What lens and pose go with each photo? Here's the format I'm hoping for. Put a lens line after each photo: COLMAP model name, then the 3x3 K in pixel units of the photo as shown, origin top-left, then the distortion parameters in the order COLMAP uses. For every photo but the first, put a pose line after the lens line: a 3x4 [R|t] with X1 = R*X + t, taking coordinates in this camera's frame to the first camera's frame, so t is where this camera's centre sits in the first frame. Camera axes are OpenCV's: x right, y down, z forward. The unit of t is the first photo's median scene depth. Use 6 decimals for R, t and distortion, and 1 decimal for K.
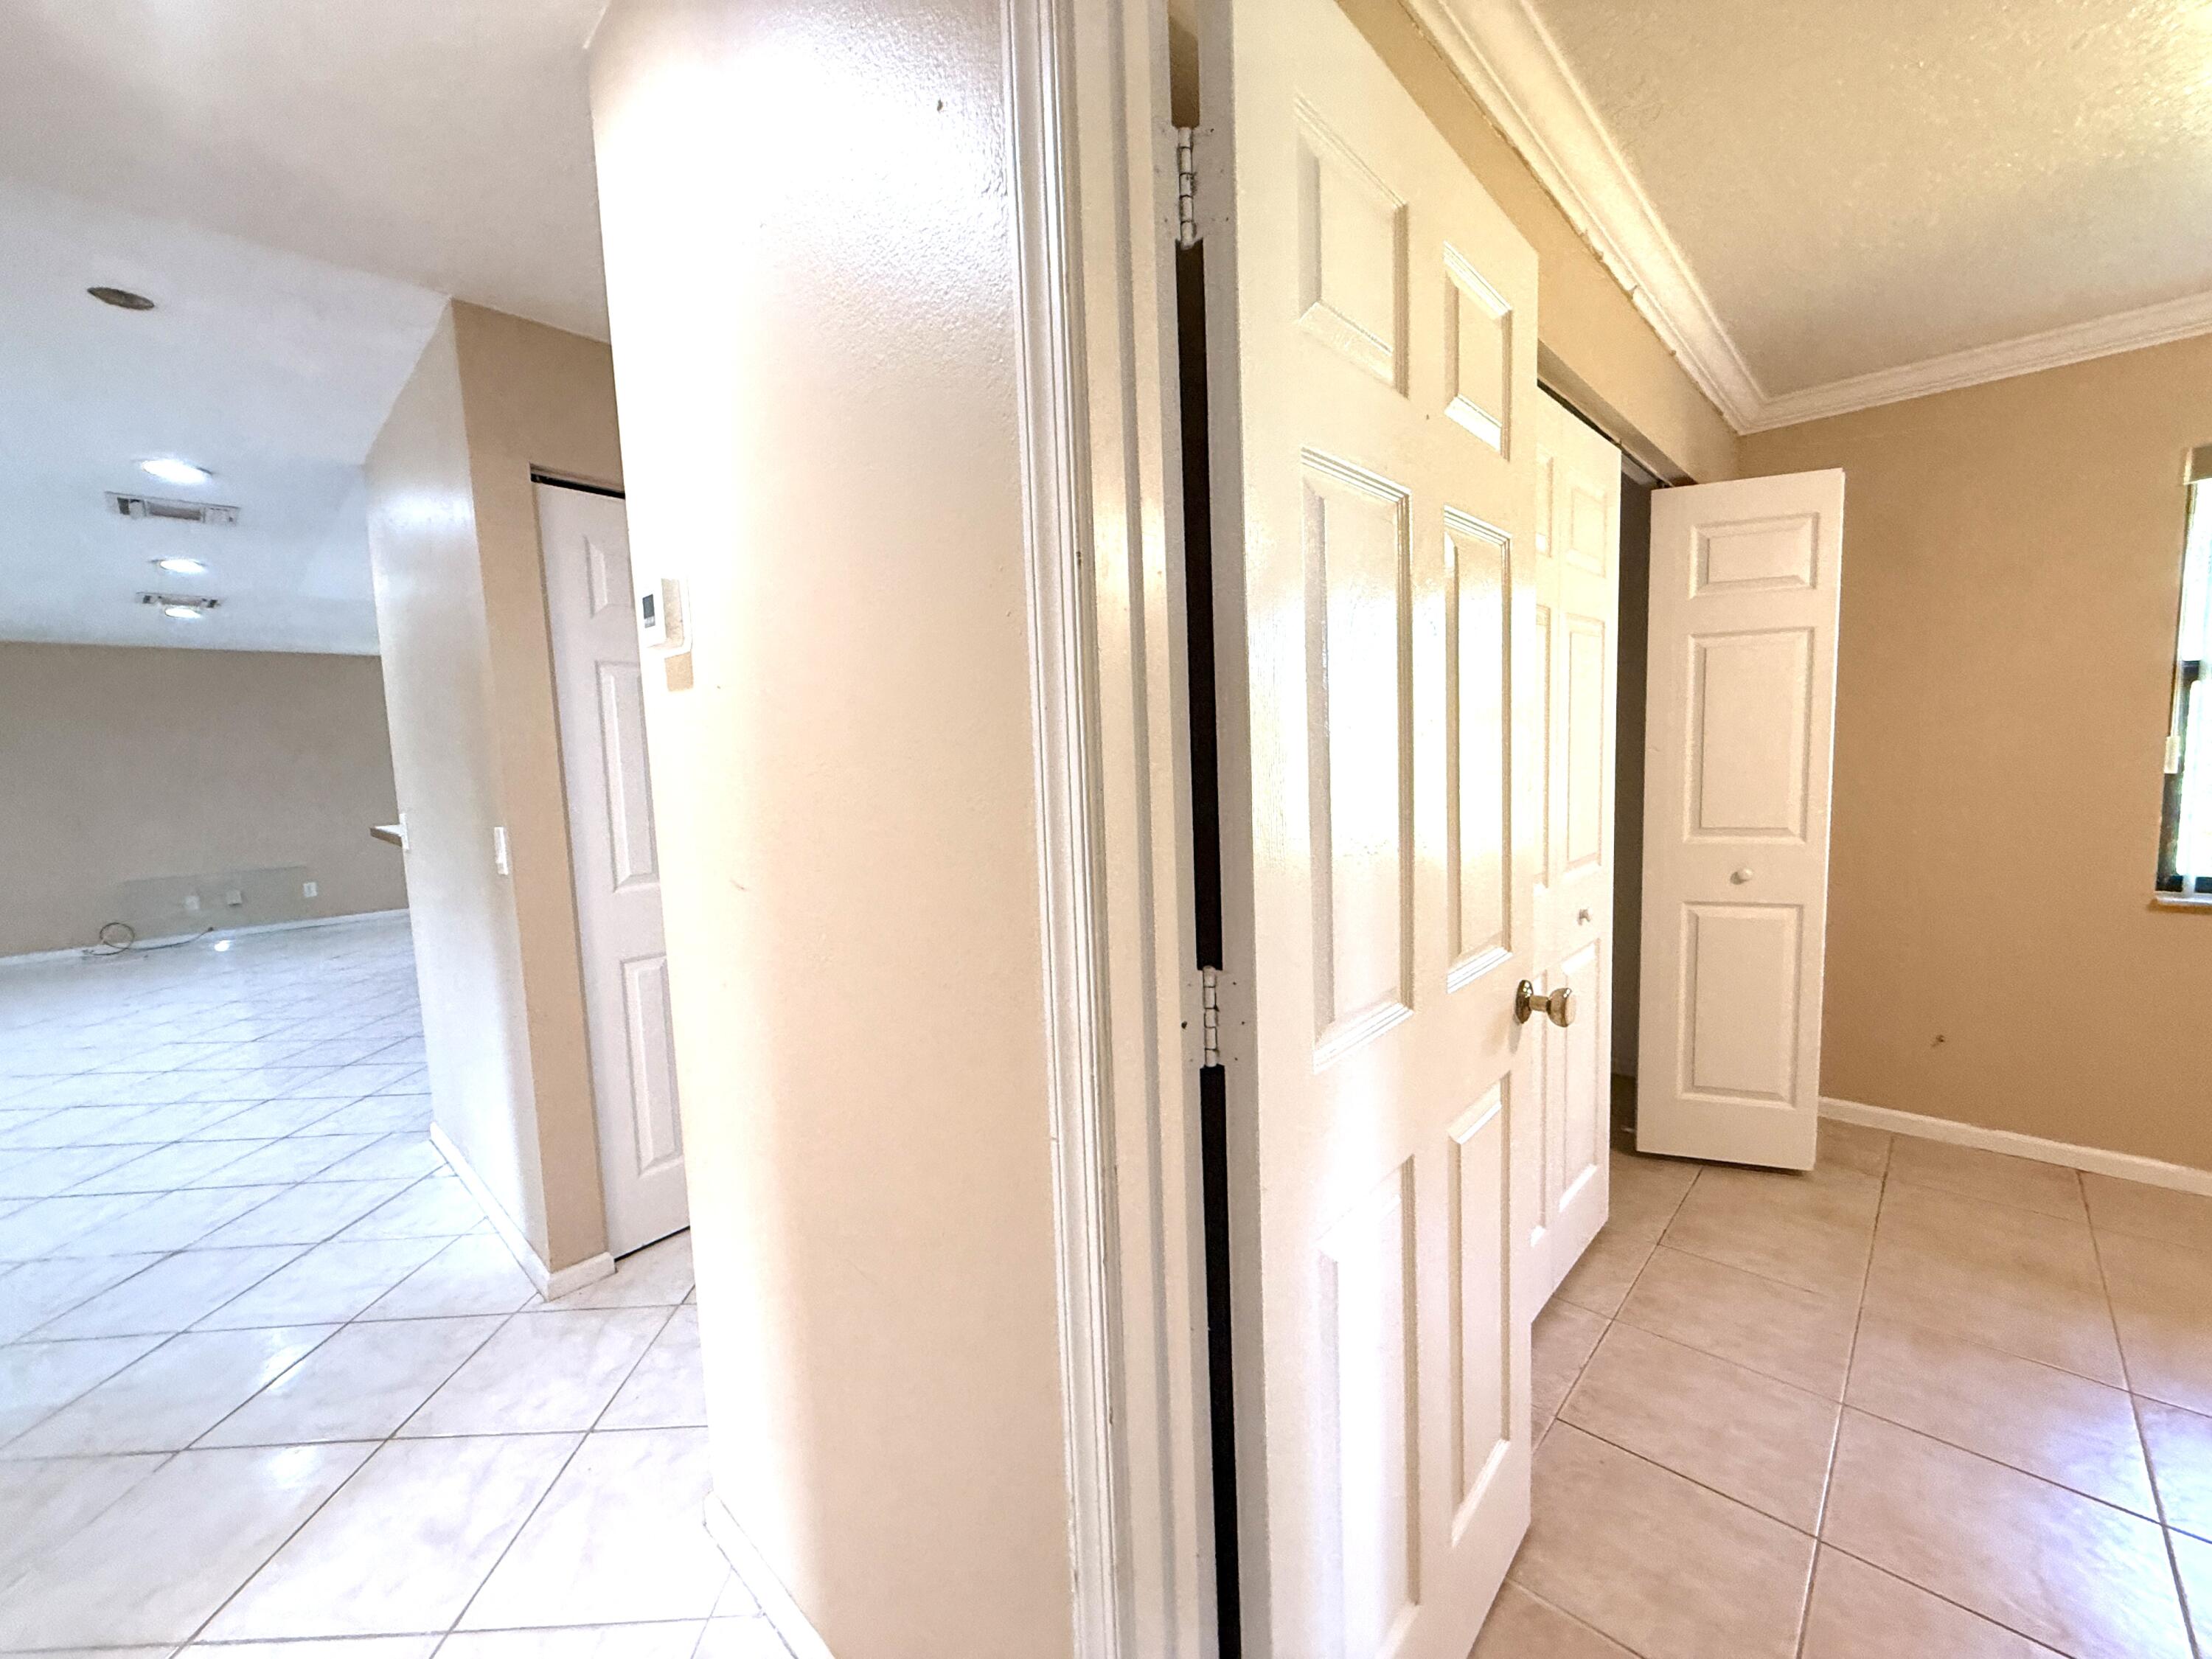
lens RADIAL K [[881.5, 0, 1094.8], [0, 881.5, 820.6], [0, 0, 1]] dist [-0.000443, 0.000023]
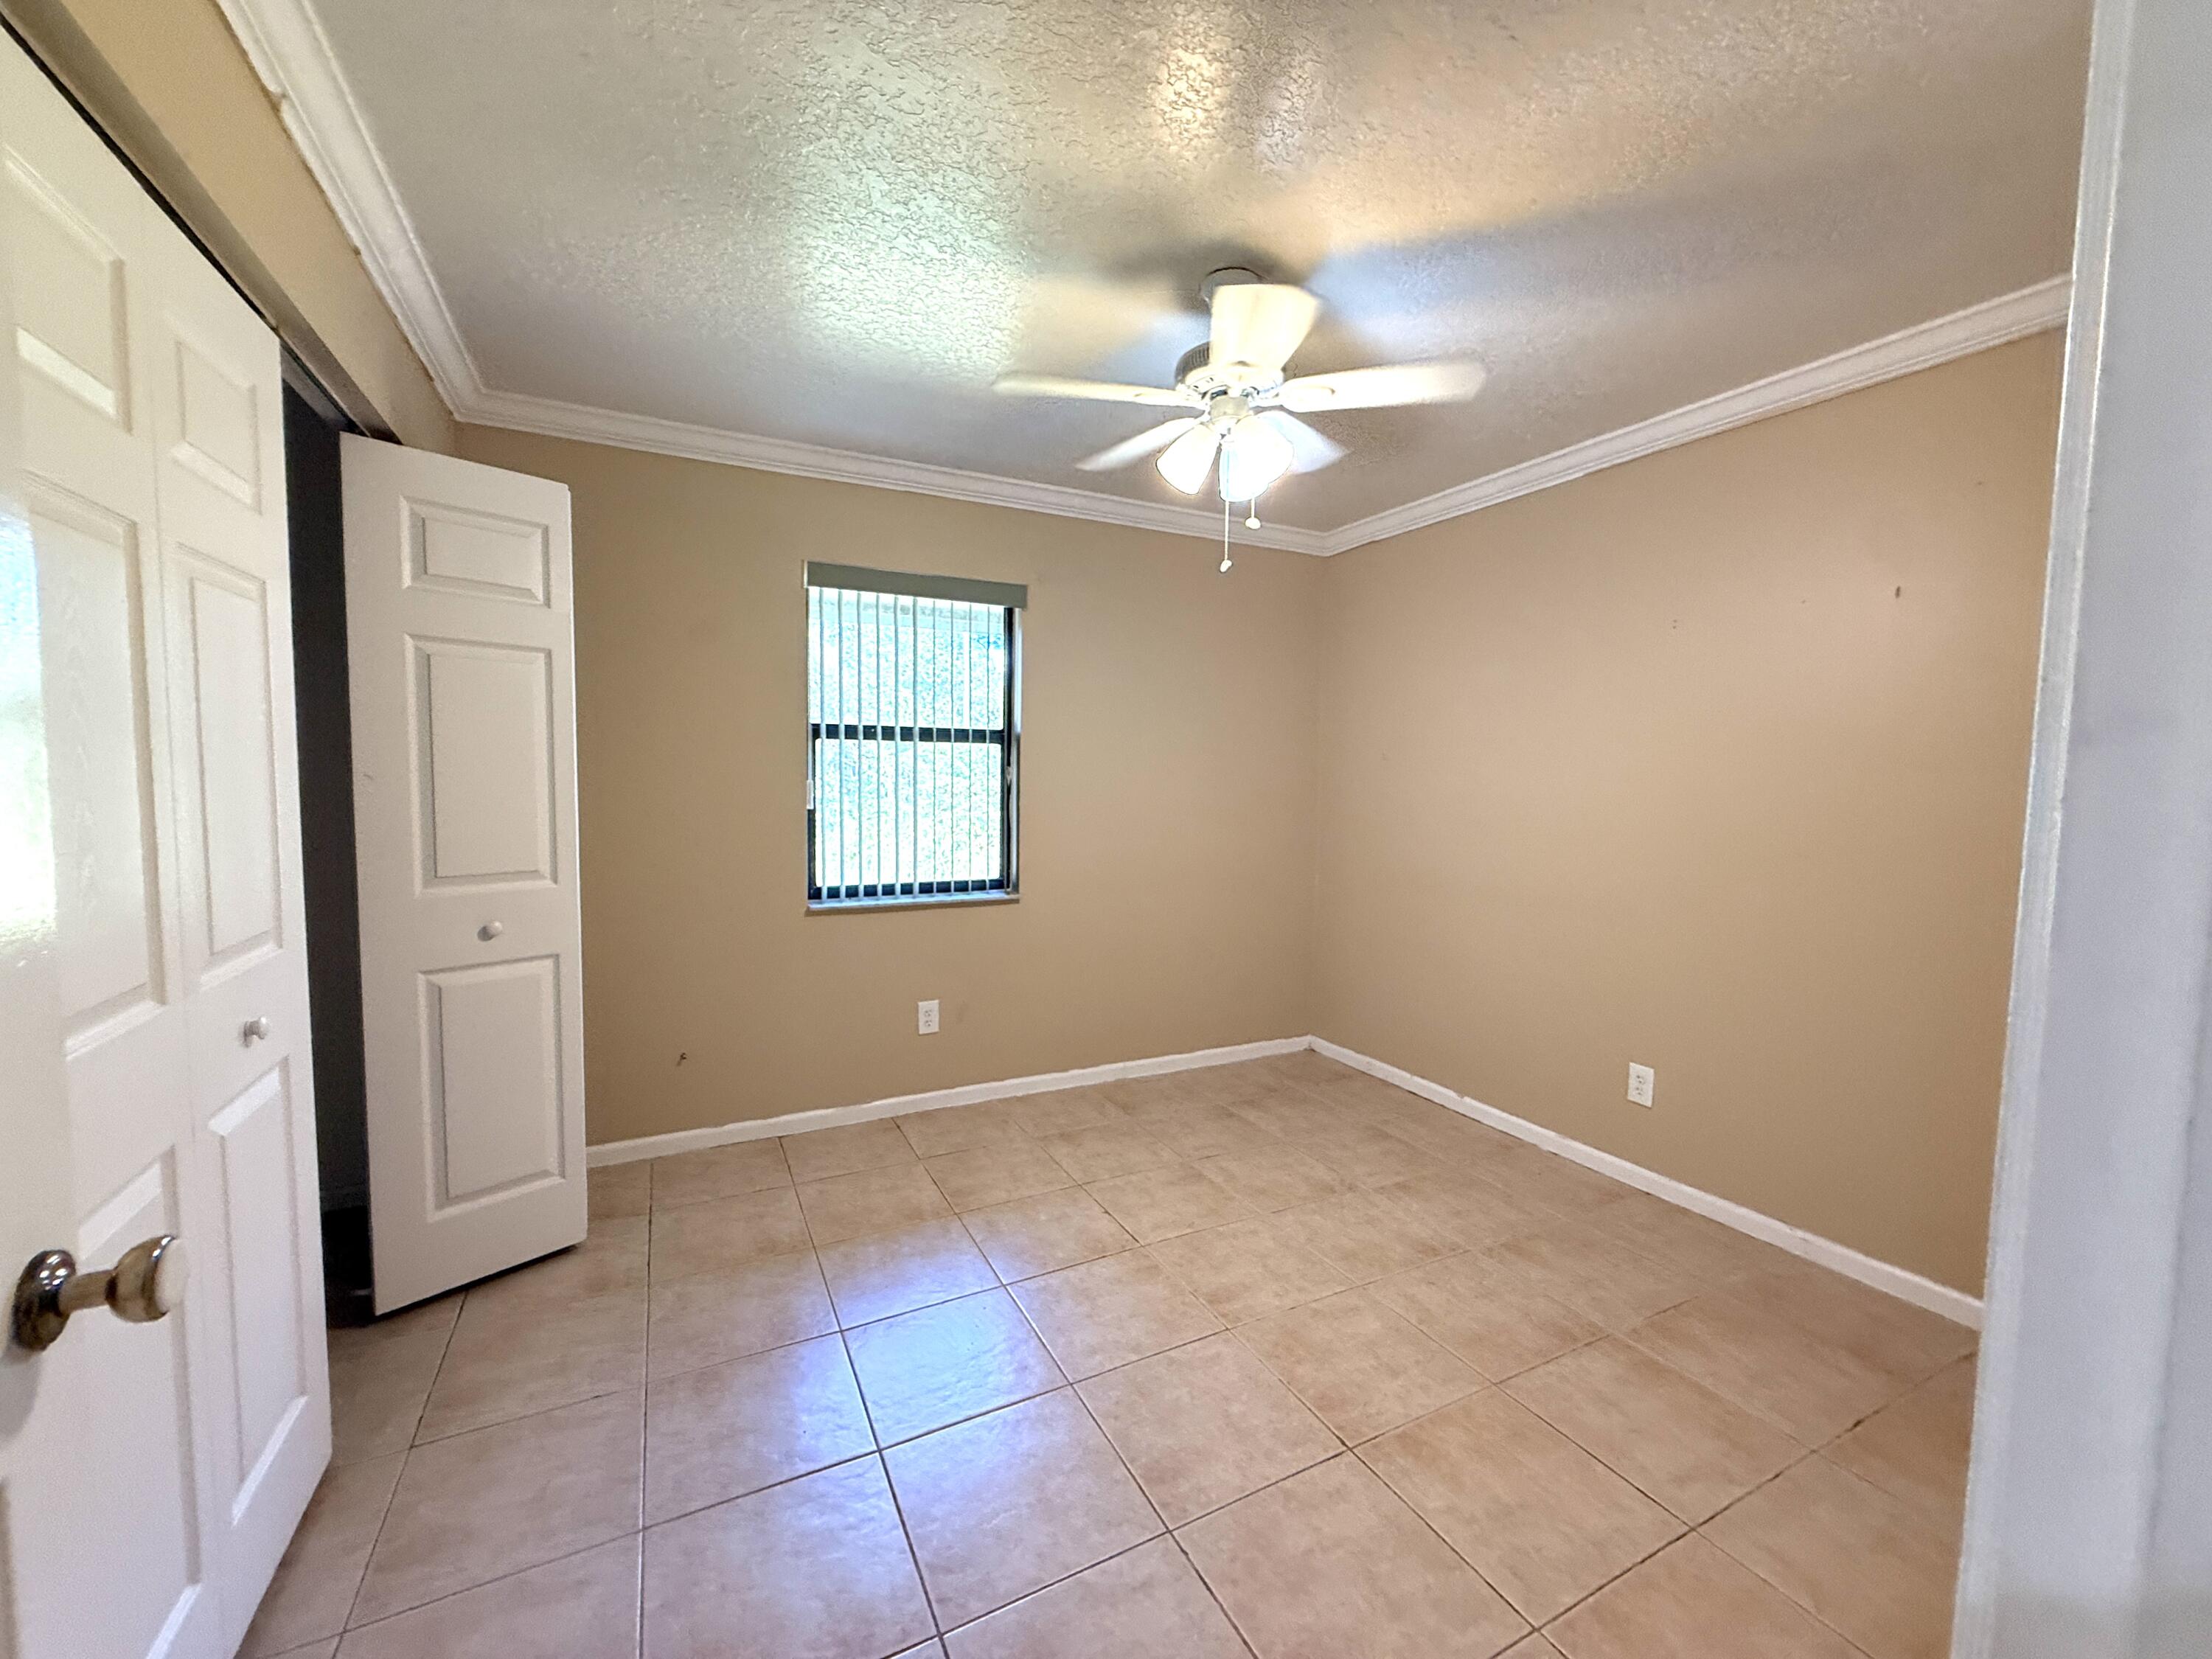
lens RADIAL K [[881.5, 0, 1108.1], [0, 881.5, 838.1], [0, 0, 1]] dist [-0.000443, 0.000023]
pose [[0.316306, -0.031115, 0.948147, 0.125460], [0.053686, 0.998447, 0.014856, -0.006554], [-0.947137, 0.046203, 0.317486, 0.170146]]
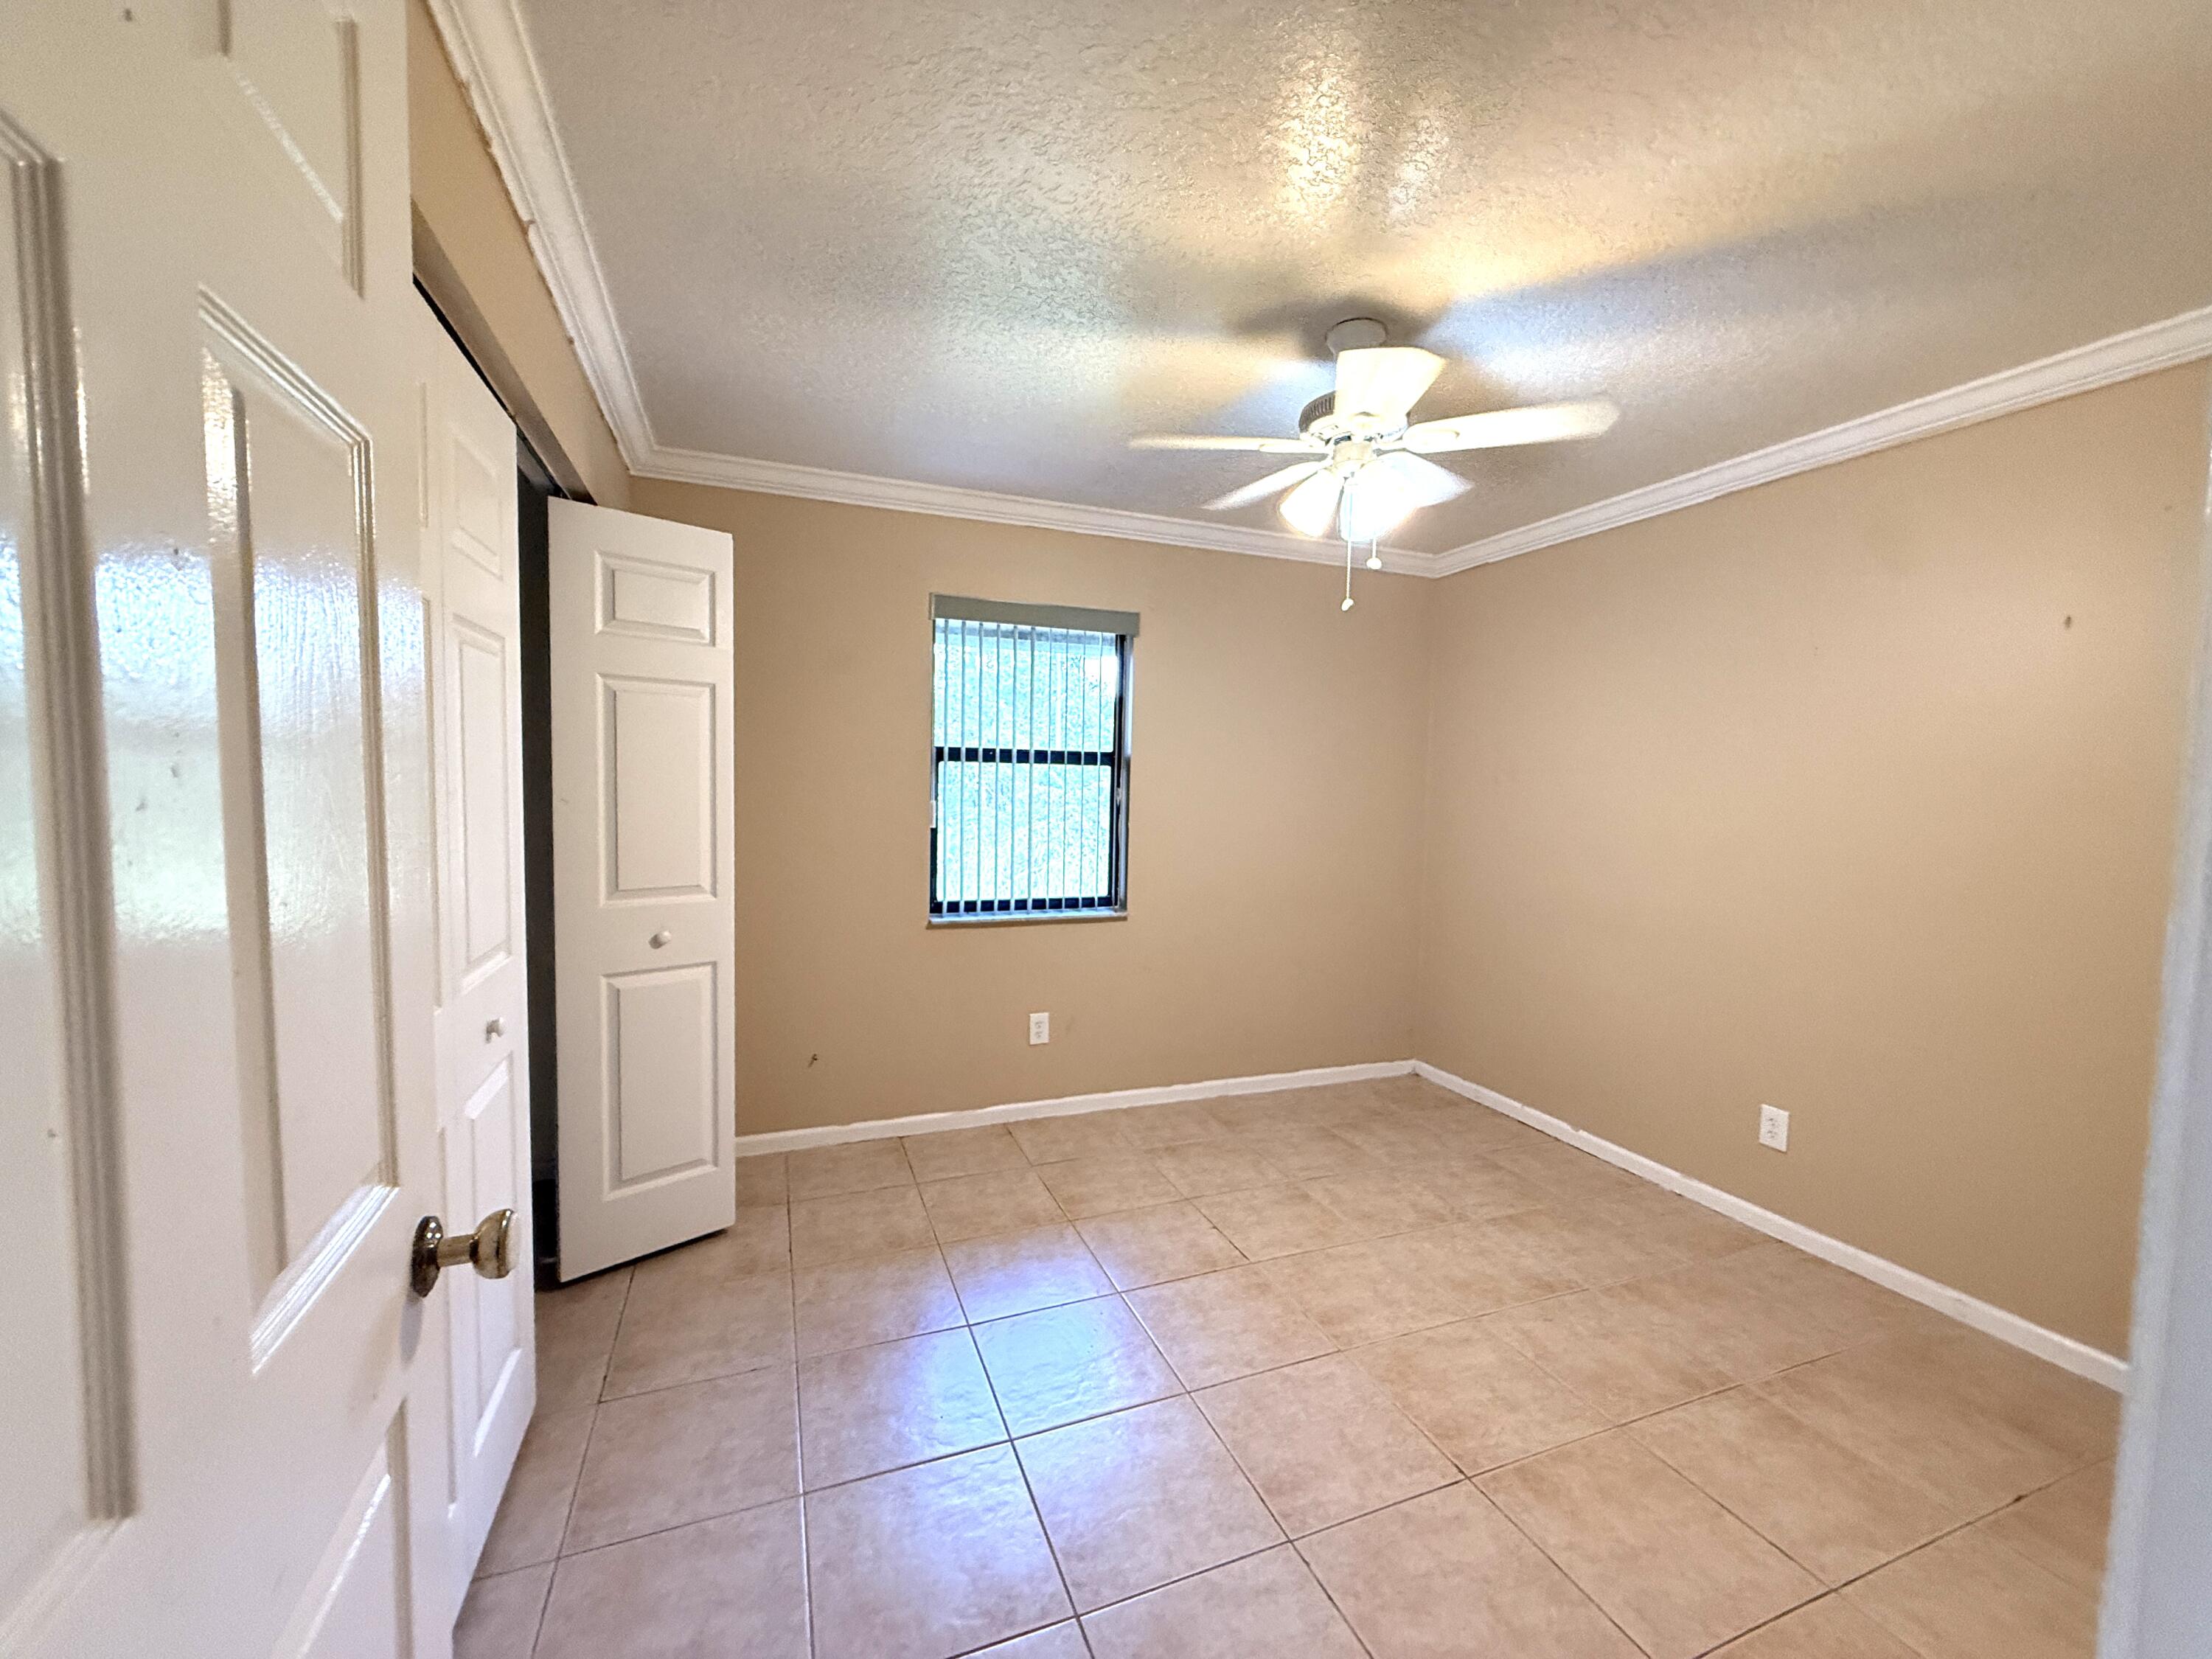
lens RADIAL K [[881.5, 0, 1103.9], [0, 881.5, 835.5], [0, 0, 1]] dist [-0.000443, 0.000023]
pose [[0.411888, -0.015183, 0.911108, 0.079297], [0.039759, 0.999208, -0.001323, -0.027442], [-0.910367, 0.036770, 0.412165, 0.186490]]
